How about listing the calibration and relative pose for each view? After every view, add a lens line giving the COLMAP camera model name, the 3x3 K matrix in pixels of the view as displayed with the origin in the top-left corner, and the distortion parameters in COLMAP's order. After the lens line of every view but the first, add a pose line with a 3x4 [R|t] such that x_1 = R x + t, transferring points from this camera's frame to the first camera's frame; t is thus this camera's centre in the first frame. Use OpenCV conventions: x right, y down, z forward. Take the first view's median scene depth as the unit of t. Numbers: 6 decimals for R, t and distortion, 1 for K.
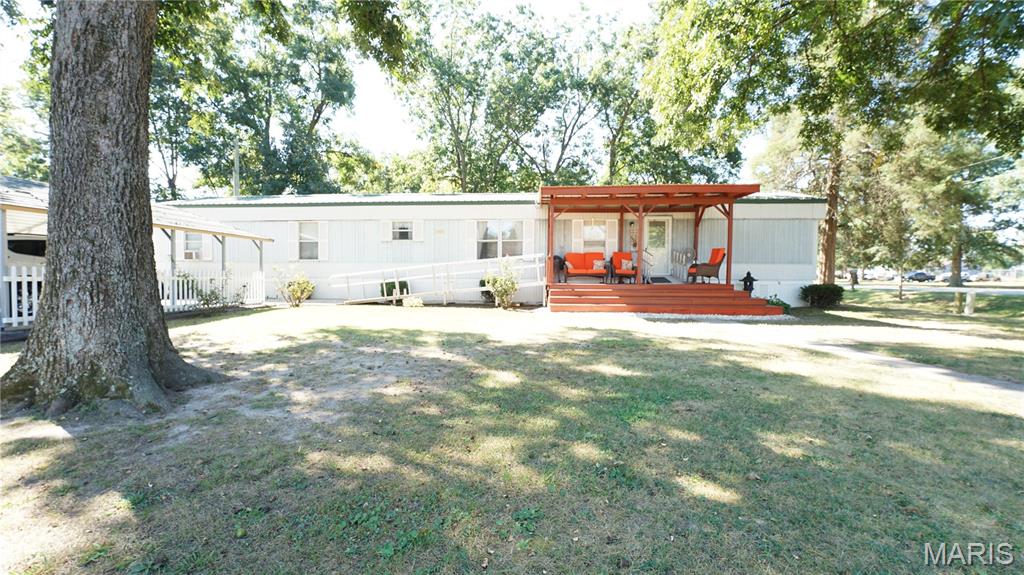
lens RADIAL K [[404.4, 0, 512.0], [0, 404.4, 287.5], [0, 0, 1]] dist [-0.000127, 0.000149]
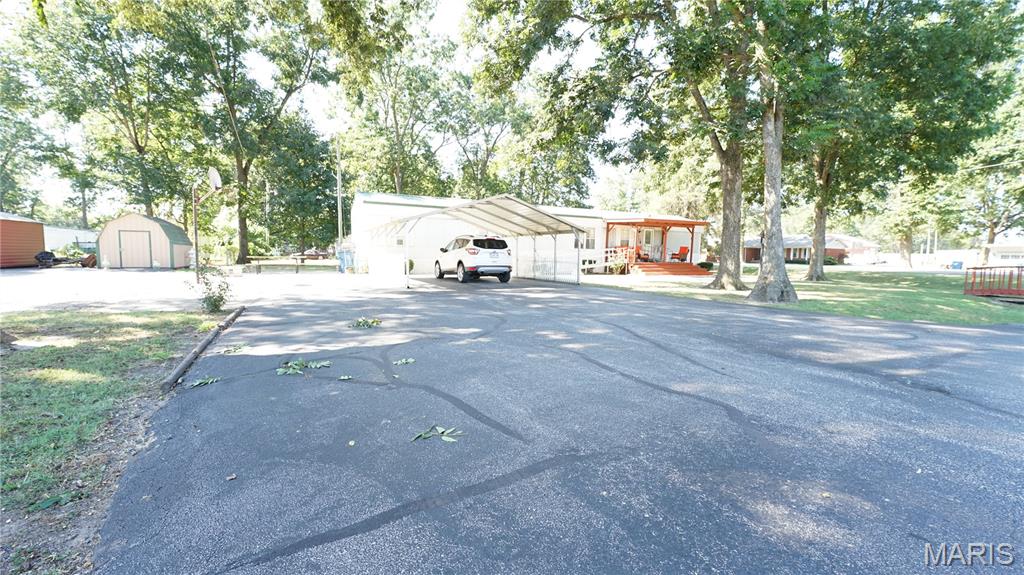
lens RADIAL K [[404.4, 0, 512.0], [0, 404.4, 287.5], [0, 0, 1]] dist [-0.000127, 0.000149]
pose [[0.876682, -0.031771, 0.480021, -1.255474], [0.001589, 0.998003, 0.063152, -0.011448], [-0.481068, -0.054602, 0.874981, -0.462676]]
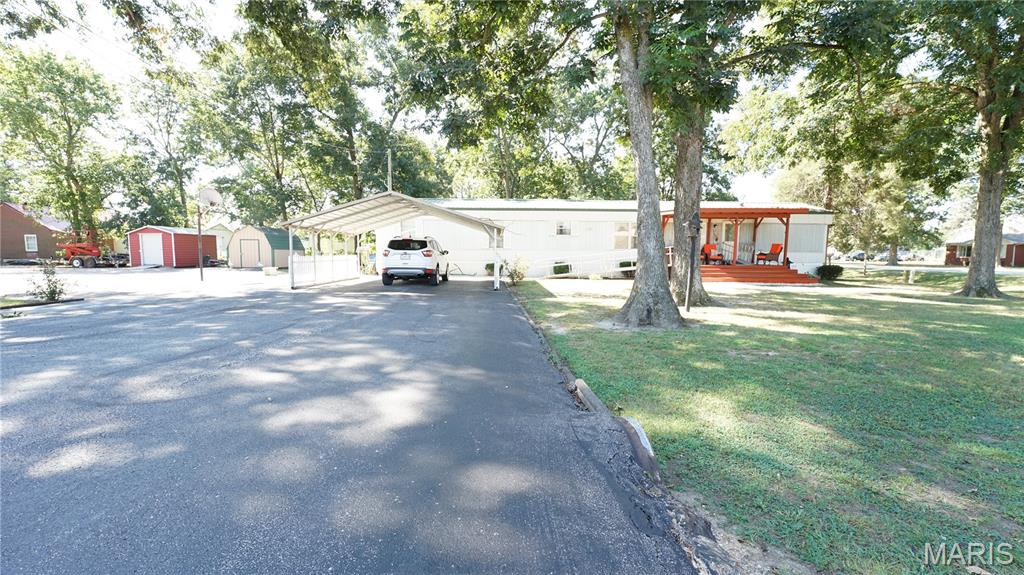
lens RADIAL K [[404.4, 0, 512.0], [0, 404.4, 287.5], [0, 0, 1]] dist [-0.000127, 0.000149]
pose [[0.996075, -0.004565, 0.088399, -0.632938], [-0.000377, 0.998442, 0.055806, -0.008777], [-0.088516, -0.055620, 0.994521, -0.495142]]
